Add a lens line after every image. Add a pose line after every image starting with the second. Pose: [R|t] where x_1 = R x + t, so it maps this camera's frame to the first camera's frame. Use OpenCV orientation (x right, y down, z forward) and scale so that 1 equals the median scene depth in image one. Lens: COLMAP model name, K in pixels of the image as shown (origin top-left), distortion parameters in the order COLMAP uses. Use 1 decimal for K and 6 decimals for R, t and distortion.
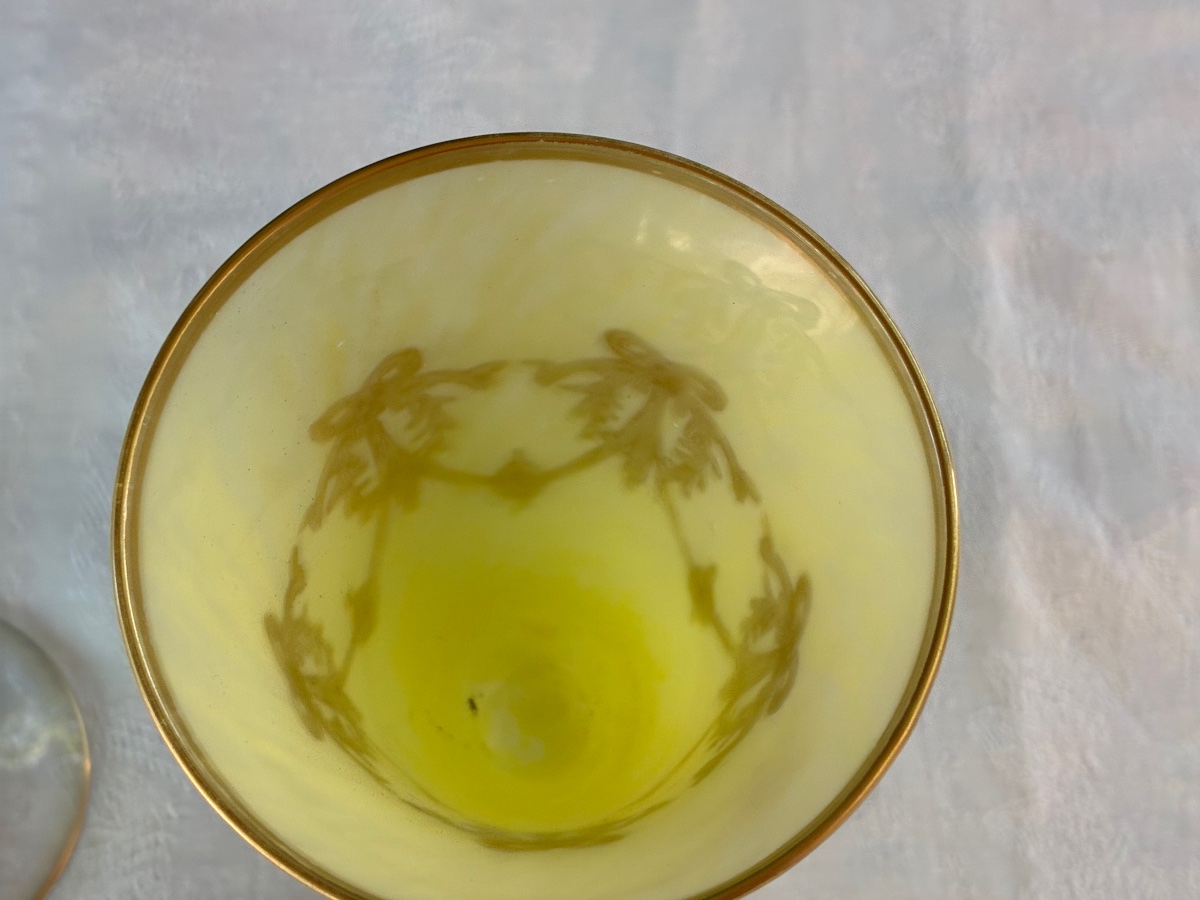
lens RADIAL K [[1883.1, 0, 573.3], [0, 1883.1, 449.2], [0, 0, 1]] dist [0.254014, -1.273748]
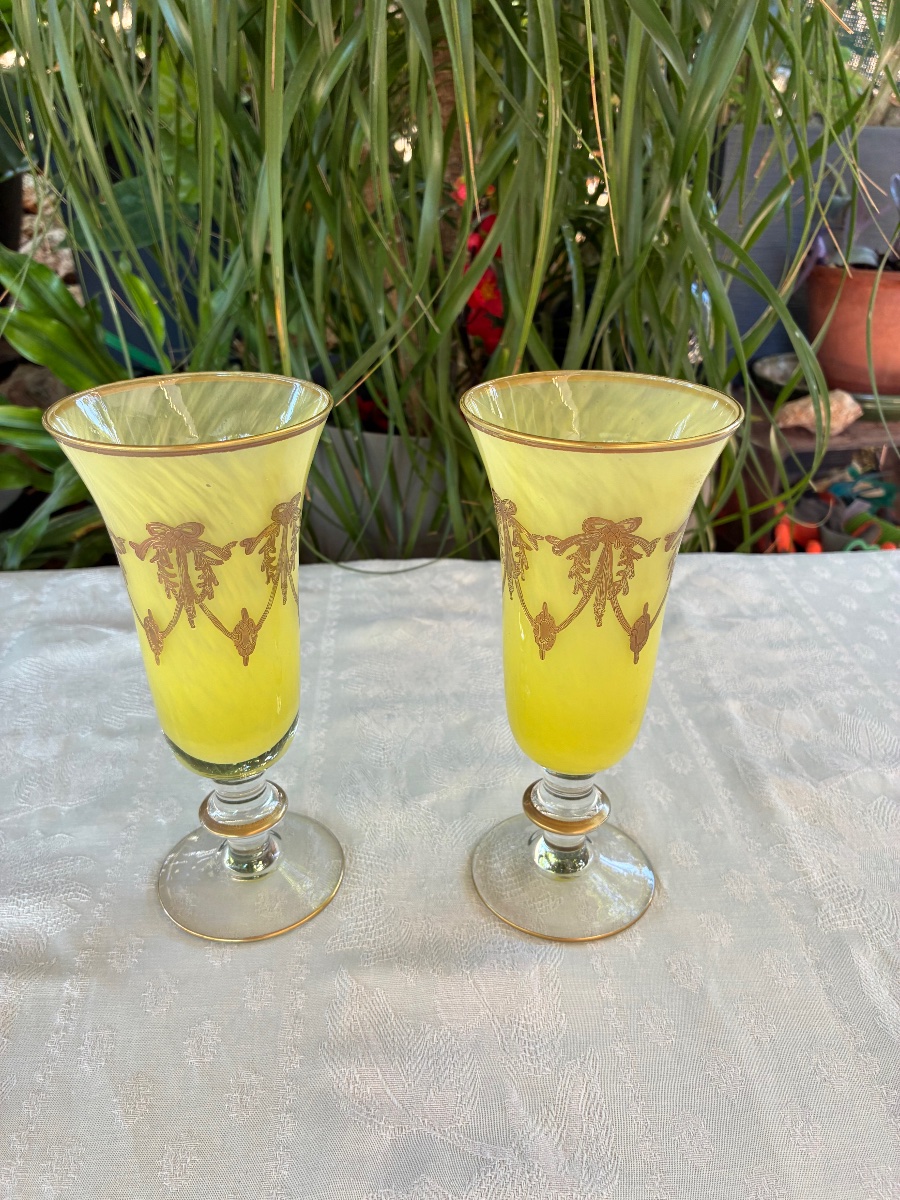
lens RADIAL K [[923.9, 0, 442.3], [0, 923.9, 596.6], [0, 0, 1]] dist [0.037961, -0.062826]
pose [[0.999573, -0.021593, -0.019670, -0.172408], [0.001788, 0.717395, -0.696664, 0.926872], [0.029154, 0.696332, 0.717128, 0.118549]]
